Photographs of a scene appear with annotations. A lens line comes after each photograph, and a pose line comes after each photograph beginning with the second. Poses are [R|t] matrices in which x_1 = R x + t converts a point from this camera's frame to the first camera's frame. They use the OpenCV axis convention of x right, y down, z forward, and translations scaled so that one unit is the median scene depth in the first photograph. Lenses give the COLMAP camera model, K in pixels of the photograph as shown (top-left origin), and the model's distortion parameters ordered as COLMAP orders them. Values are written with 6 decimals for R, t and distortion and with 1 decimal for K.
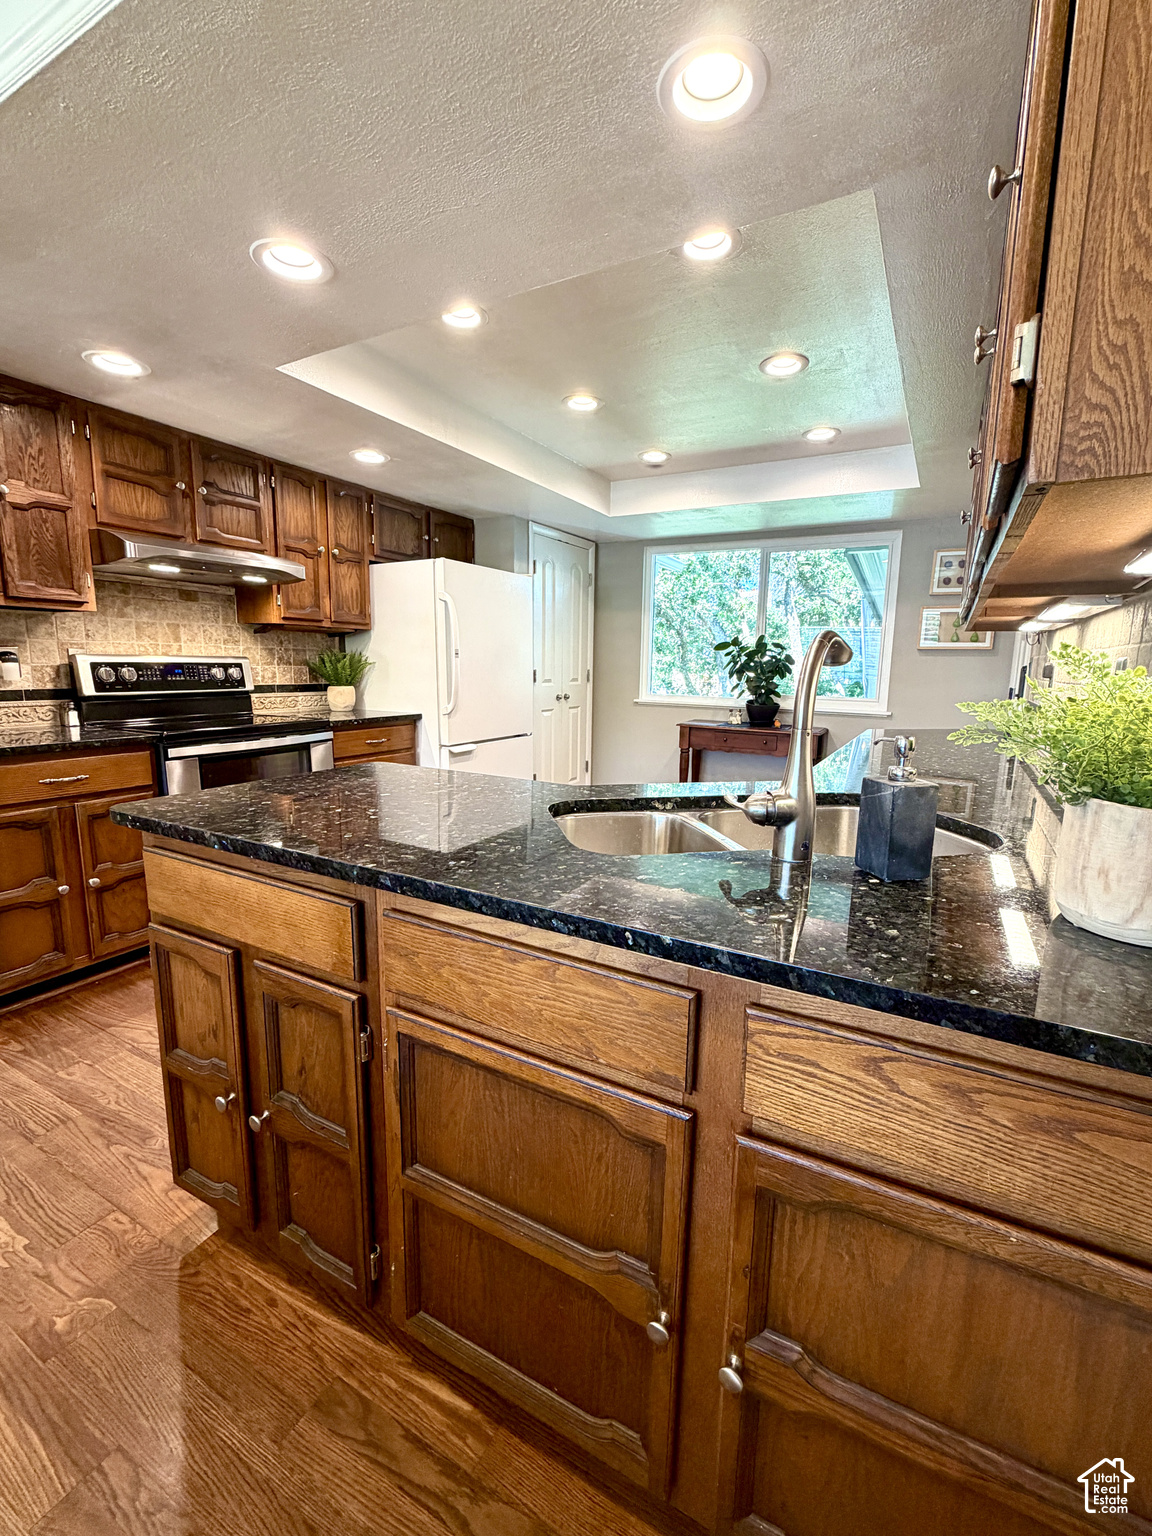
lens RADIAL K [[655.4, 0, 589.6], [0, 655.4, 771.4], [0, 0, 1]] dist [0.000509, 0.000045]
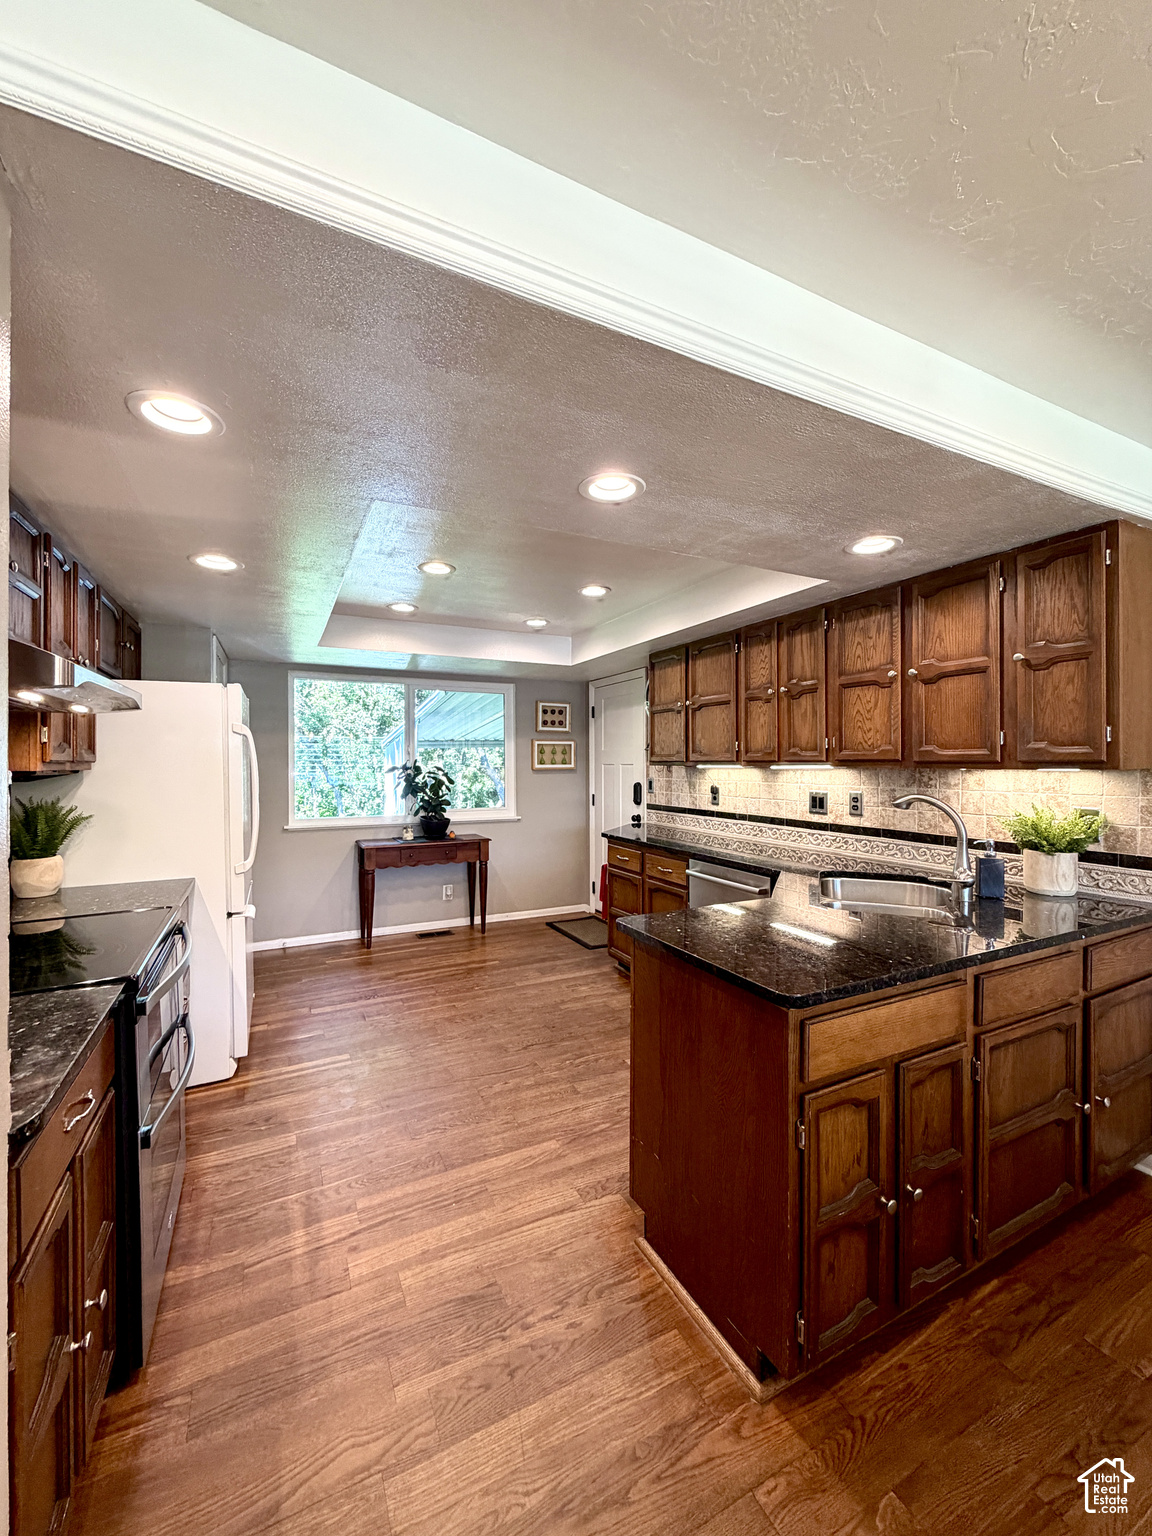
lens RADIAL K [[613.7, 0, 575.2], [0, 613.7, 765.6], [0, 0, 1]] dist [0.001380, 0.000257]
pose [[0.572521, -0.024139, 0.819535, -0.656516], [0.148707, 0.986045, -0.074842, -0.109569], [-0.806292, 0.164720, 0.568121, 0.249992]]
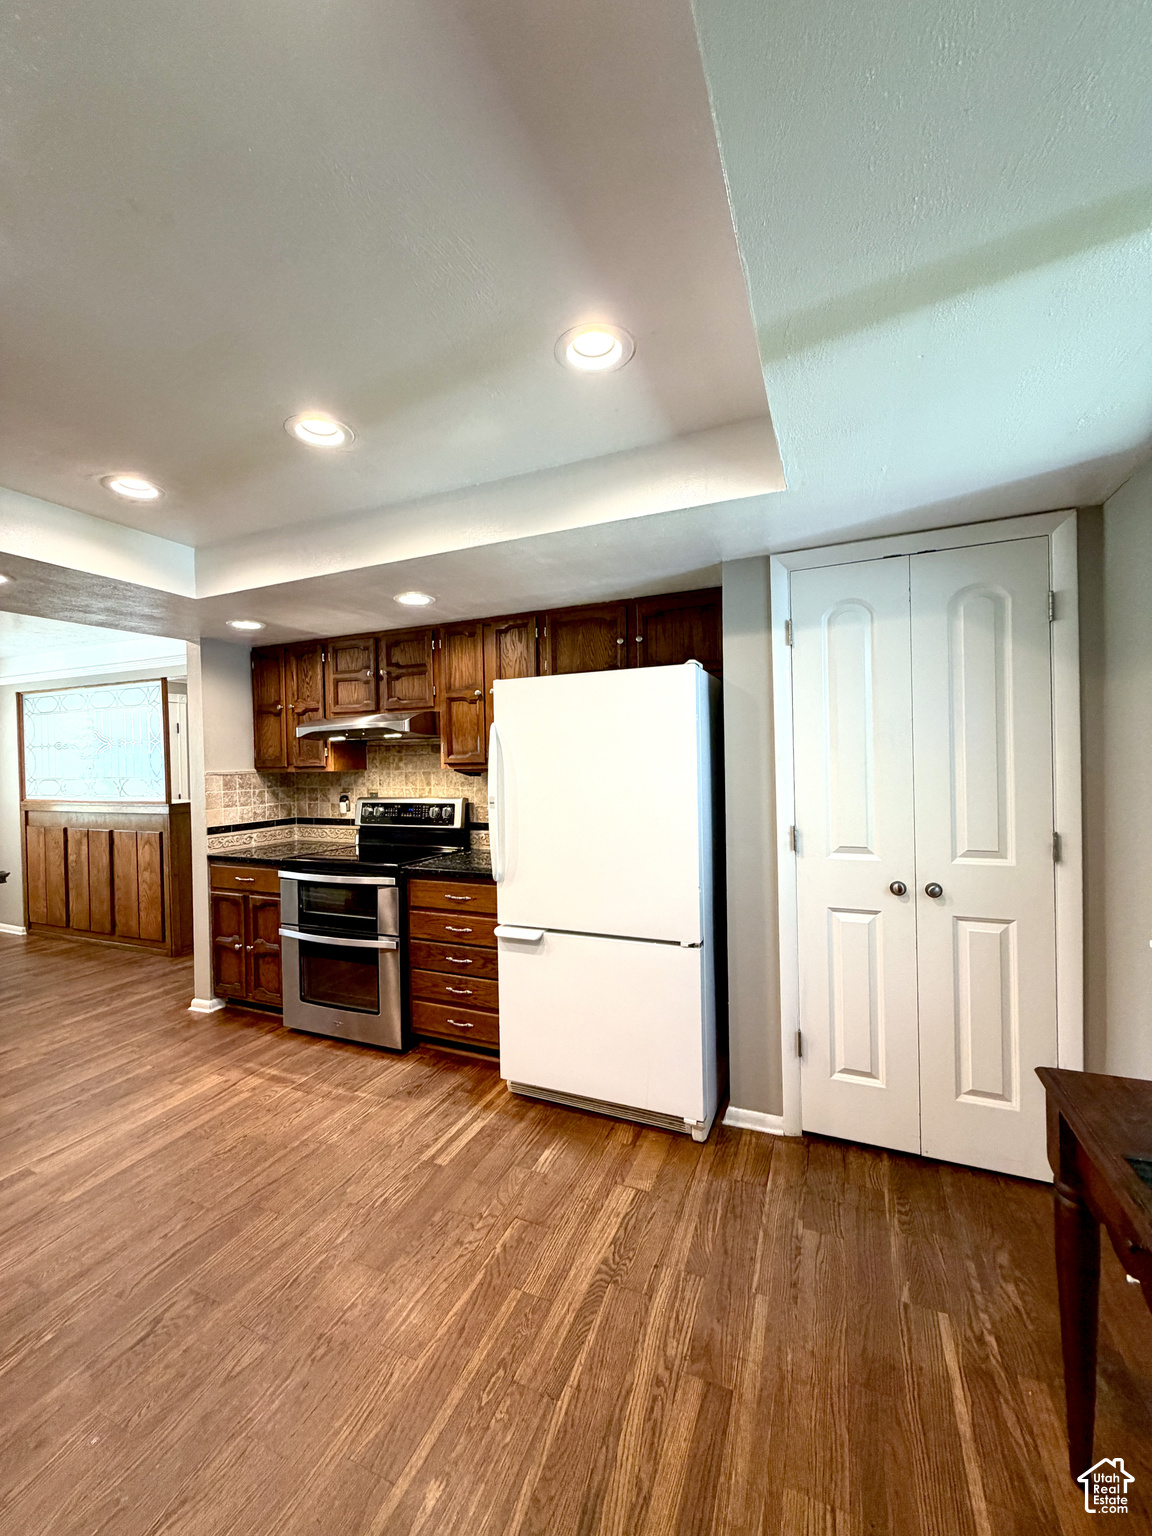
lens RADIAL K [[618.9, 0, 571.3], [0, 618.9, 765.2], [0, 0, 1]] dist [-0.000657, -0.000056]
pose [[0.088387, -0.017191, -0.995938, 0.544634], [-0.146407, 0.988768, -0.030060, -0.229000], [0.985268, 0.148470, 0.084878, 1.105119]]
